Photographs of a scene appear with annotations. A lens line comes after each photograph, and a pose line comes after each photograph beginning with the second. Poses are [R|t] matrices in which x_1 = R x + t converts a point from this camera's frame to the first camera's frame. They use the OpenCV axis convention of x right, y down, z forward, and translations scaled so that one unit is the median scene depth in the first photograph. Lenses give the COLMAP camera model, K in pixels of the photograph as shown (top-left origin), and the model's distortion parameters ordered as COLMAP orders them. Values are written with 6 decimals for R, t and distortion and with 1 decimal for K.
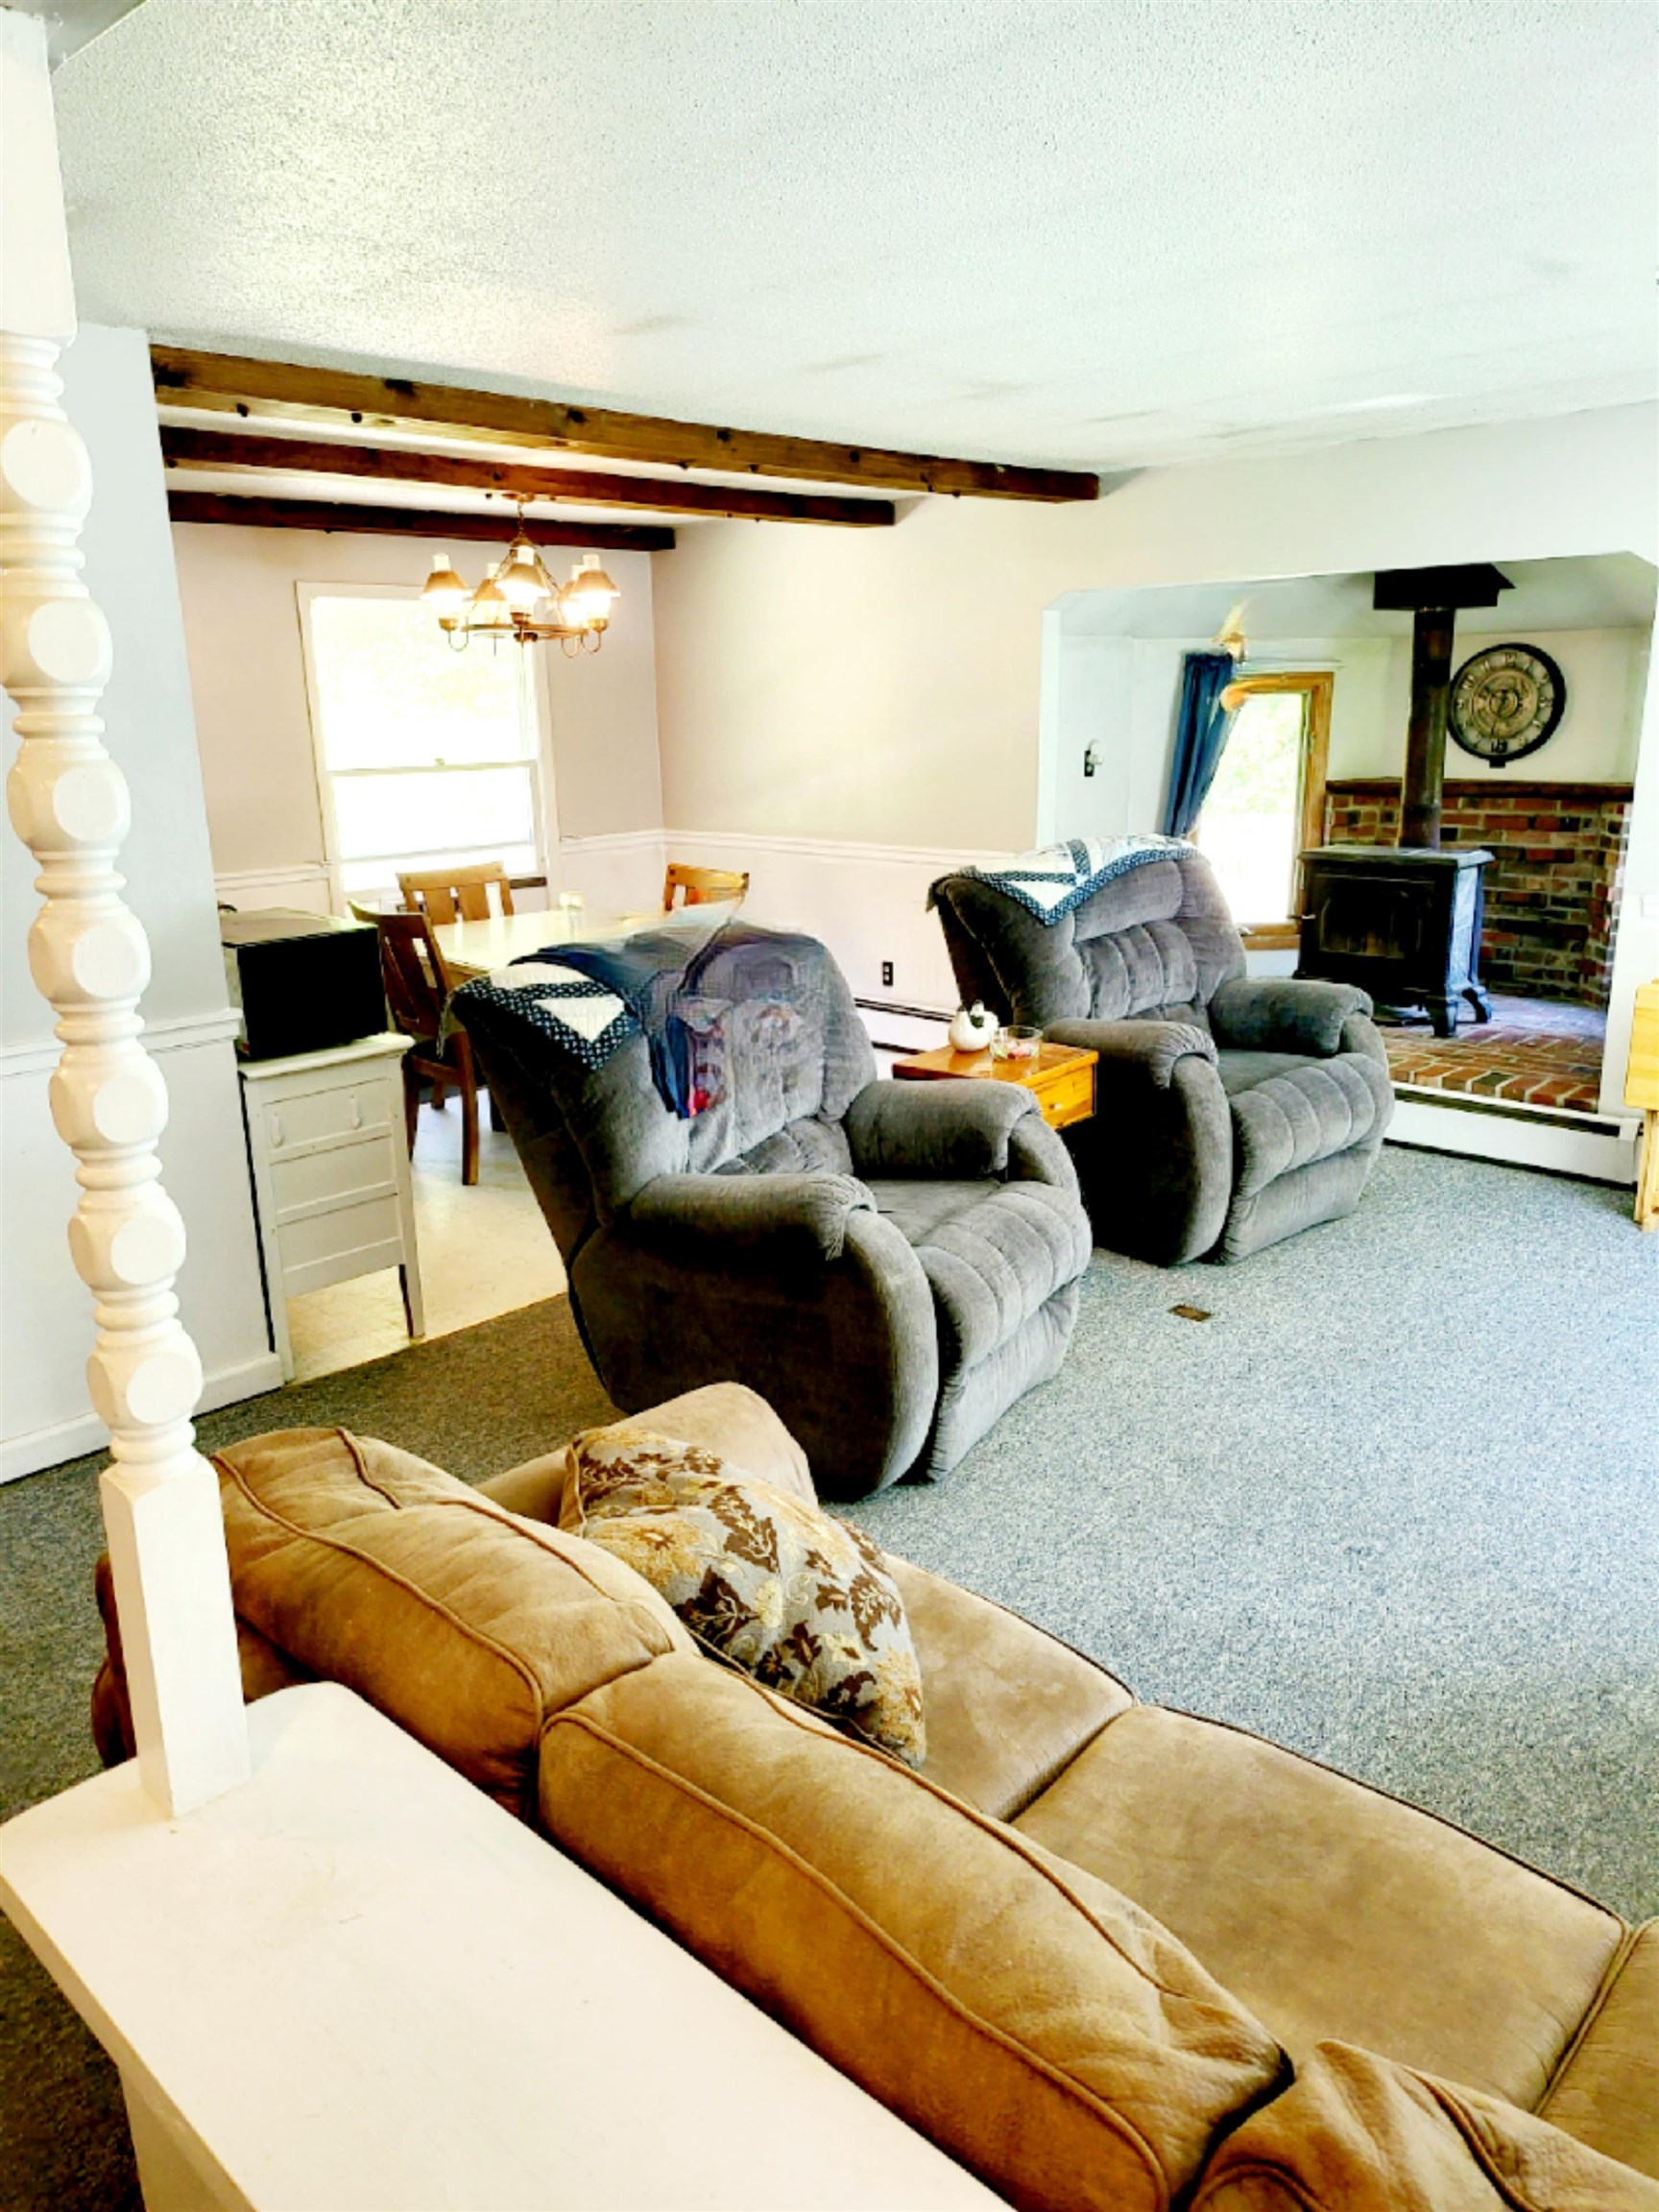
lens RADIAL K [[1553.4, 0, 815.5], [0, 1553.4, 1110.1], [0, 0, 1]] dist [0.027760, -0.028298]
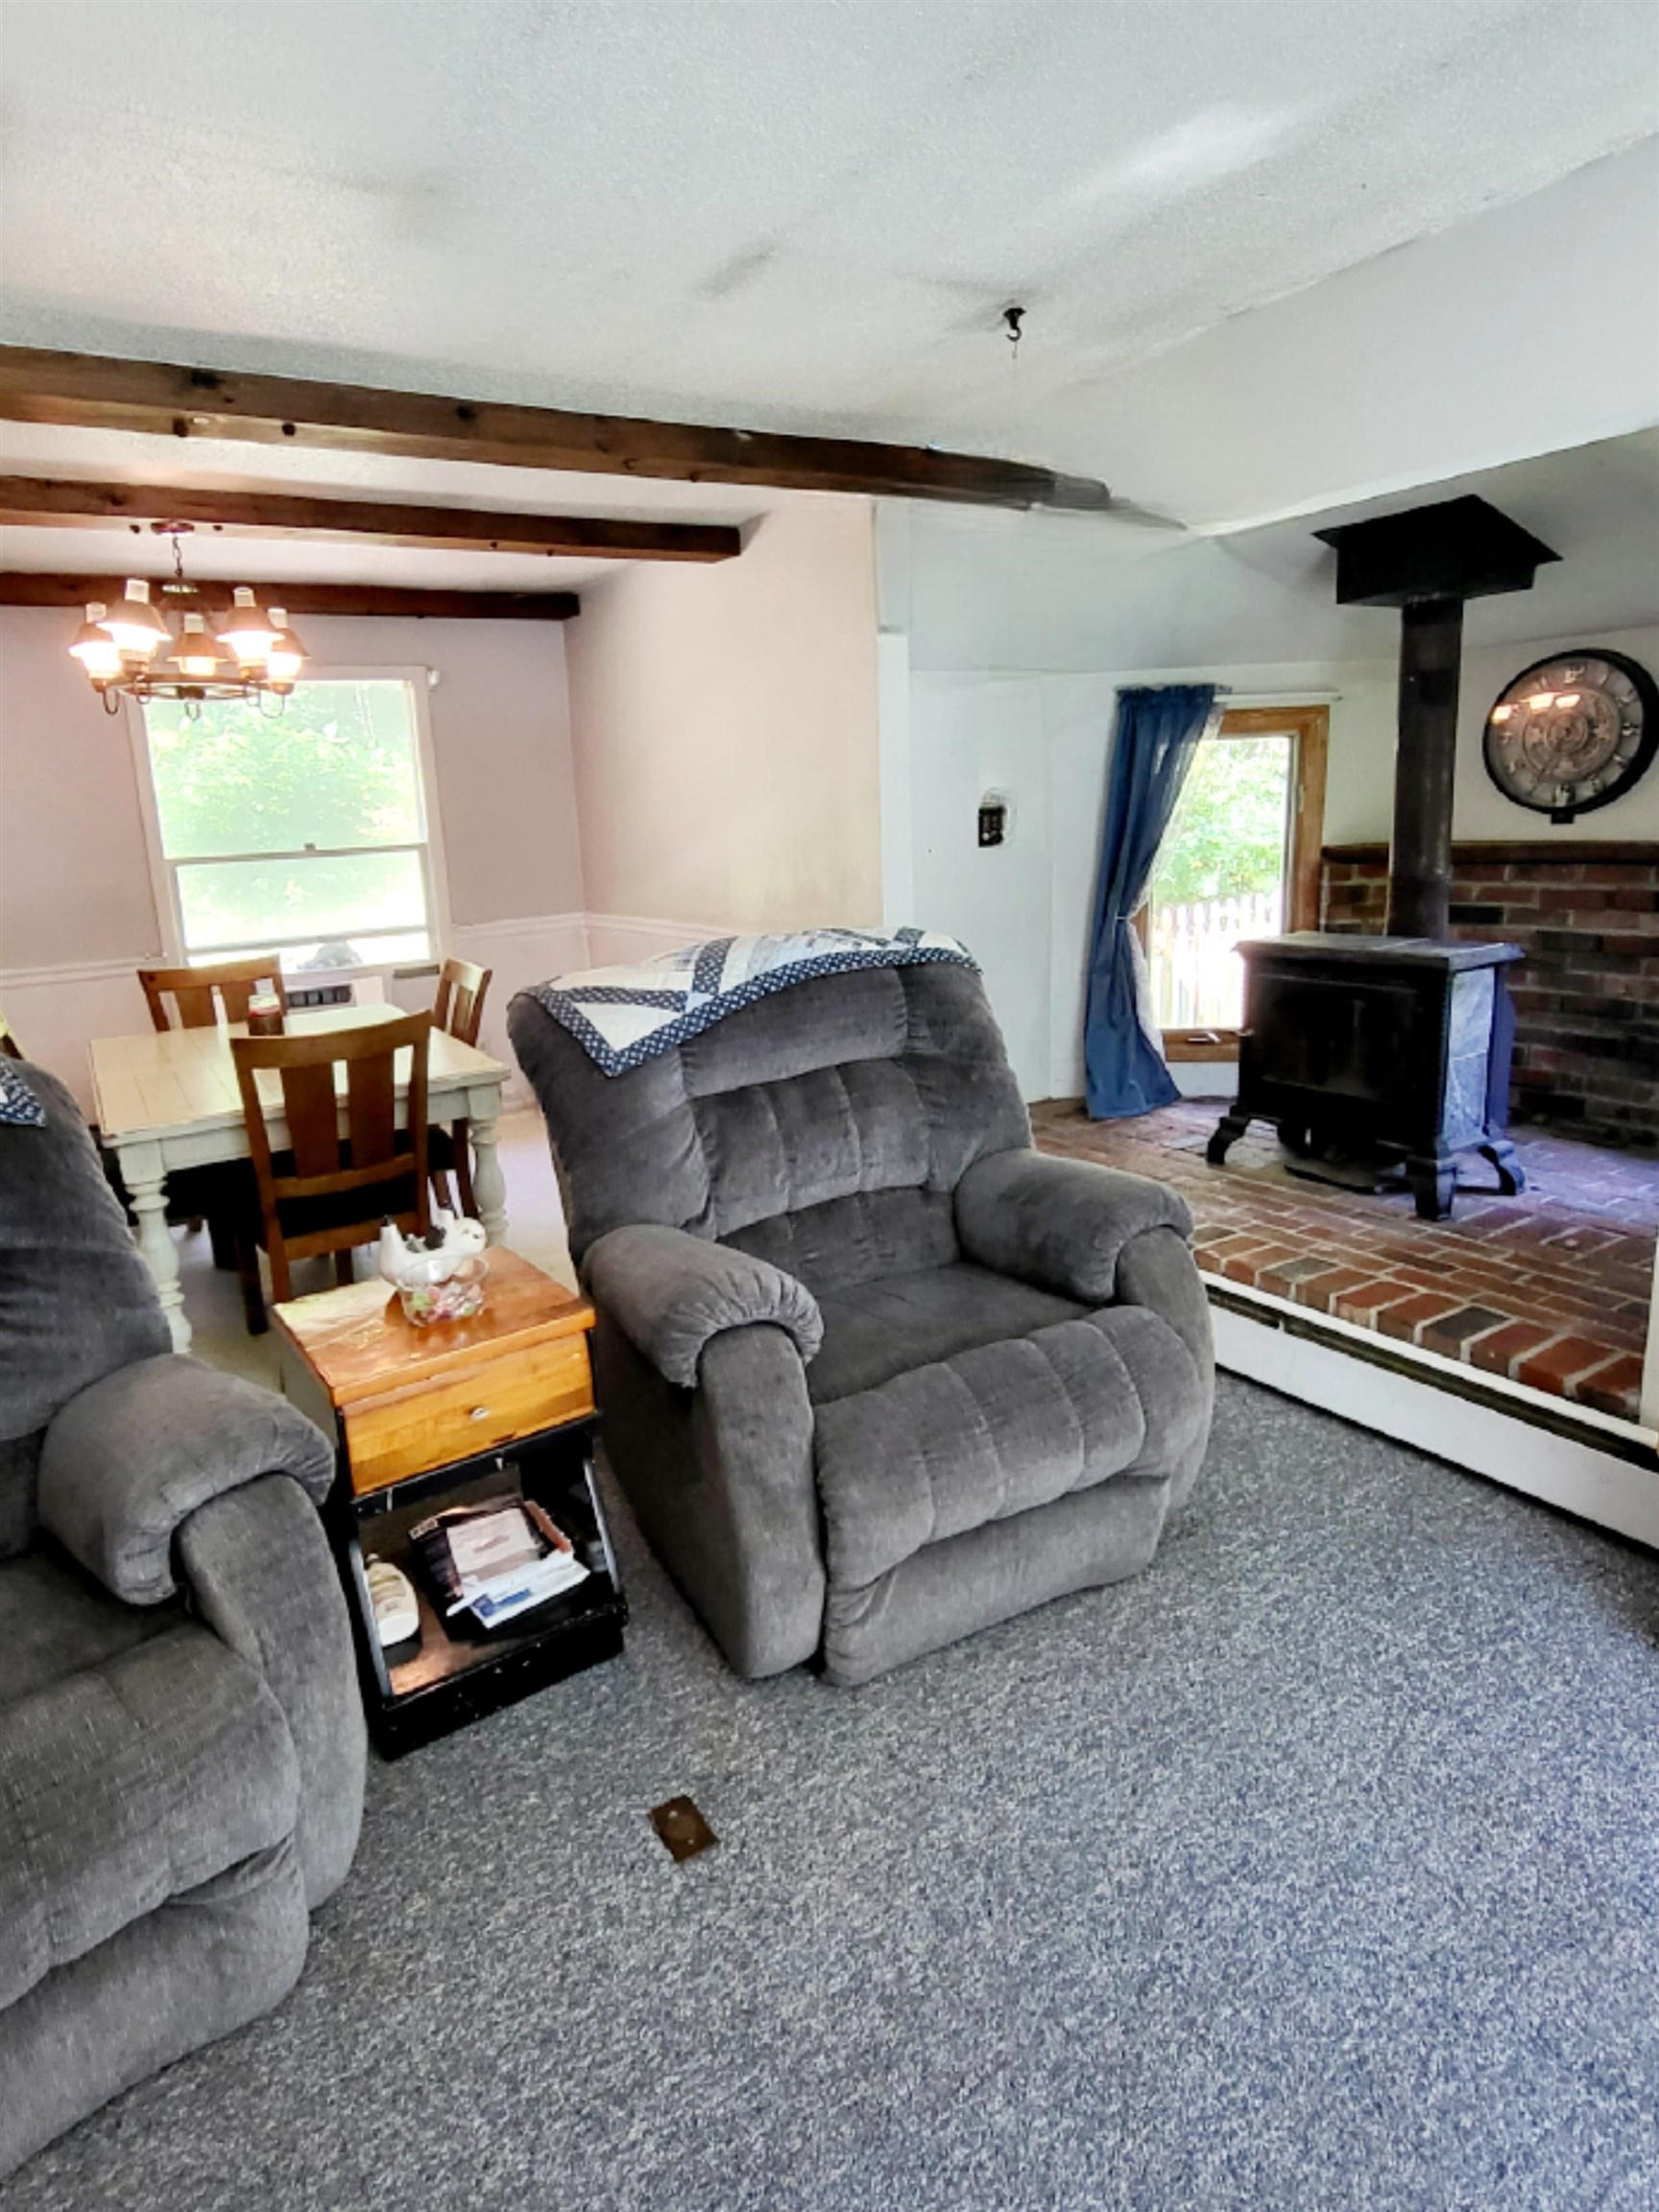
lens RADIAL K [[1249.6, 0, 735.2], [0, 1249.6, 1075.9], [0, 0, 1]] dist [-0.011208, 0.000709]
pose [[0.964472, 0.025572, -0.262943, 0.242688], [-0.036146, 0.998717, -0.035454, -0.075603], [0.261699, 0.043699, 0.964160, 0.385610]]
